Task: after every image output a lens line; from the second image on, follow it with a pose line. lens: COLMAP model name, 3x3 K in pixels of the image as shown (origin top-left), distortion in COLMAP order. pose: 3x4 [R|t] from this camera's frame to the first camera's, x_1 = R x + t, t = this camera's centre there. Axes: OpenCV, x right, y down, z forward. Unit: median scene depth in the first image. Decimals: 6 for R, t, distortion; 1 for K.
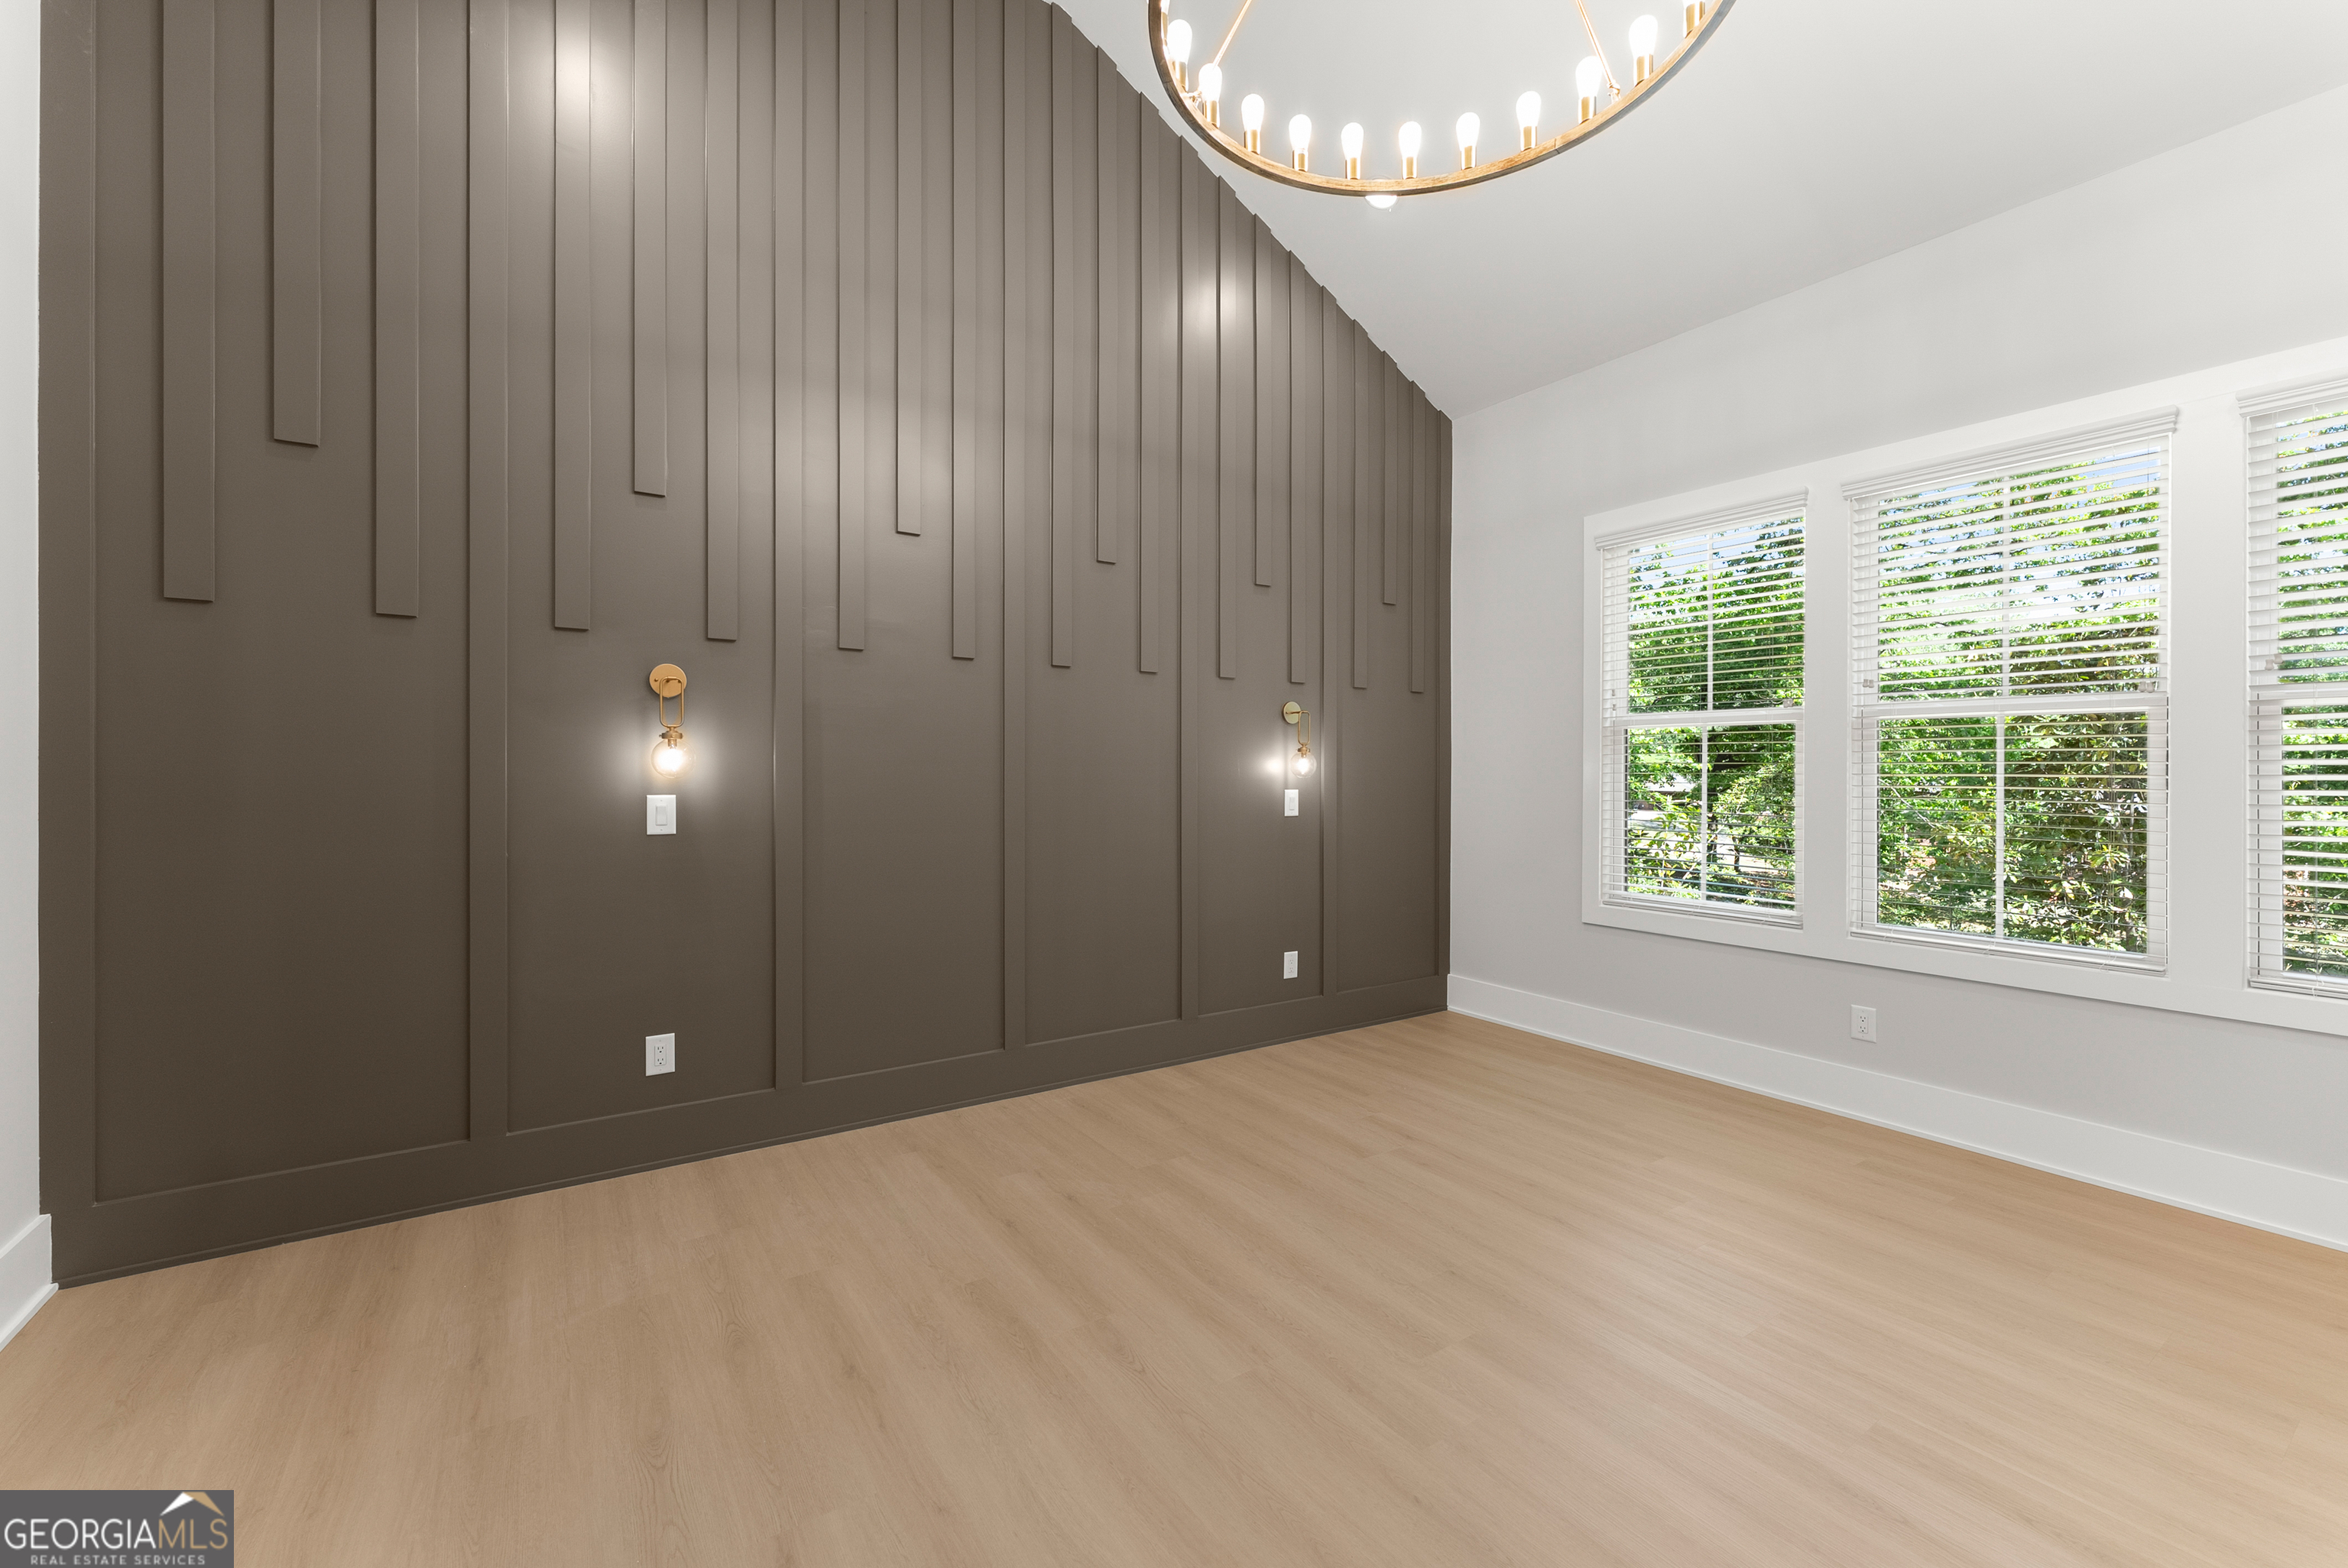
lens RADIAL K [[947.7, 0, 1157.7], [0, 947.7, 774.5], [0, 0, 1]] dist [-0.002085, 0.000149]
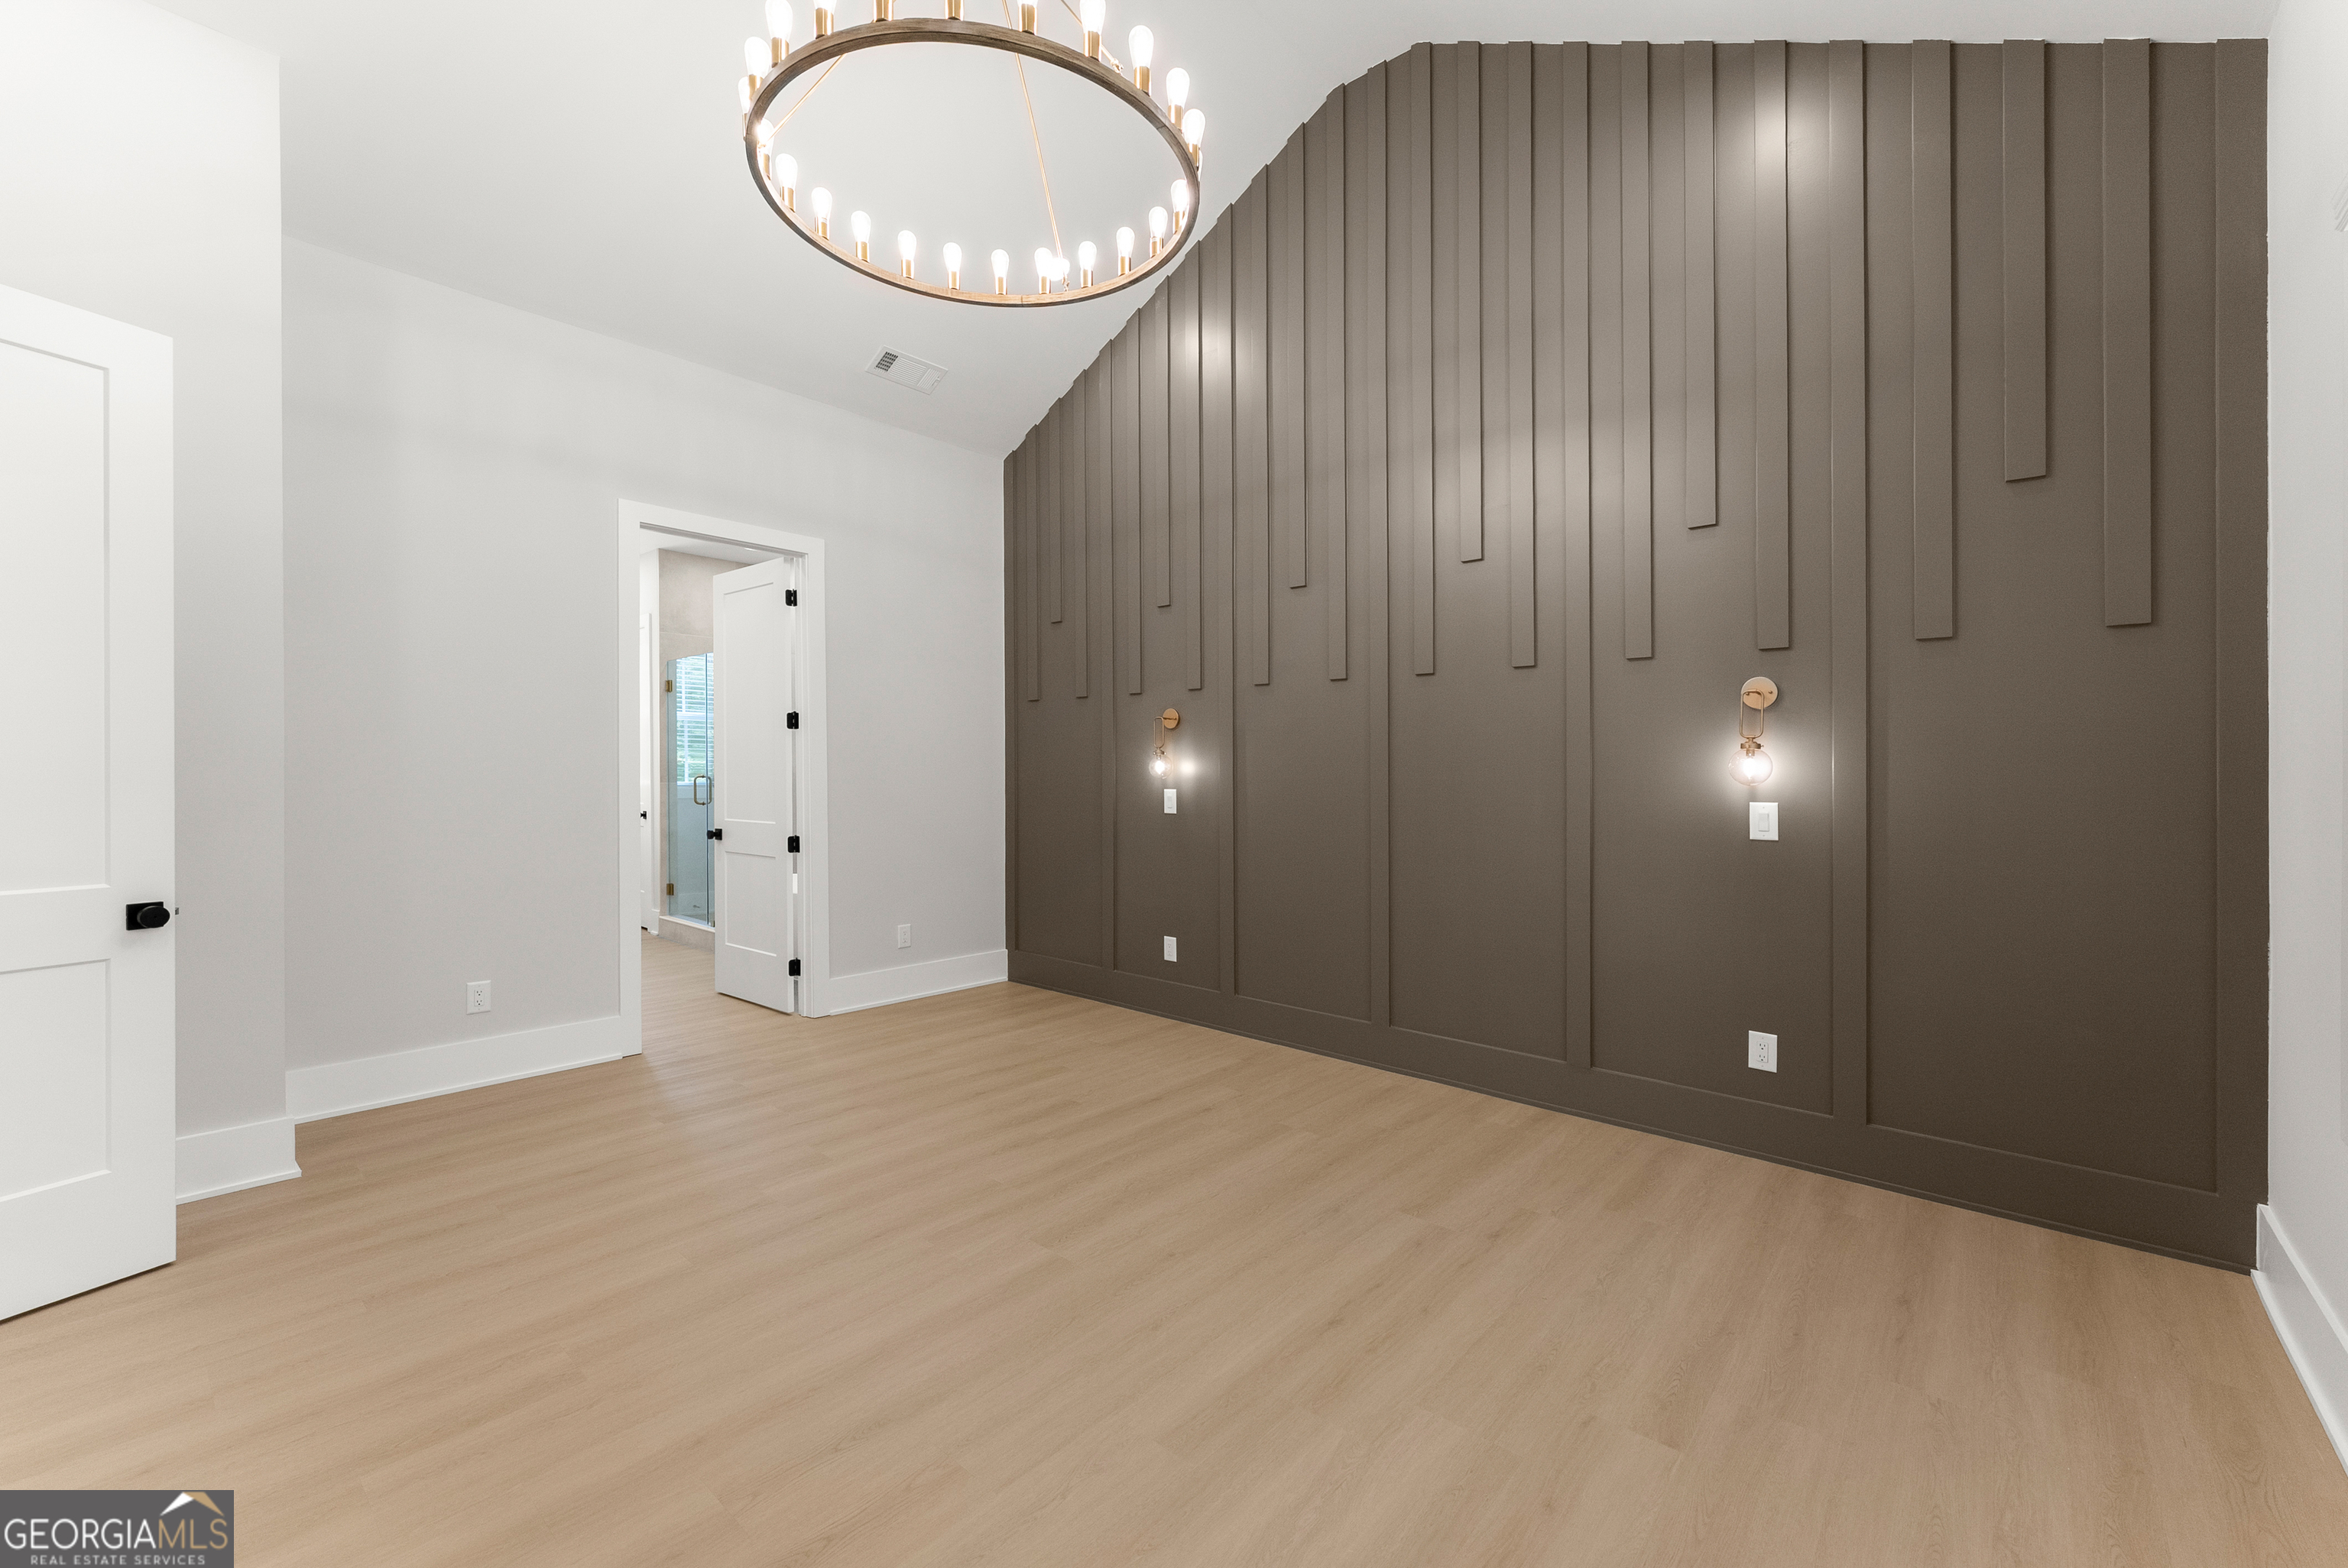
lens RADIAL K [[947.7, 0, 1156.7], [0, 947.7, 773.9], [0, 0, 1]] dist [-0.002085, 0.000149]
pose [[0.250805, -0.000440, -0.968038, 1.011693], [-0.006757, 0.999975, -0.002205, -0.000602], [0.968014, 0.007094, 0.250796, 0.551509]]
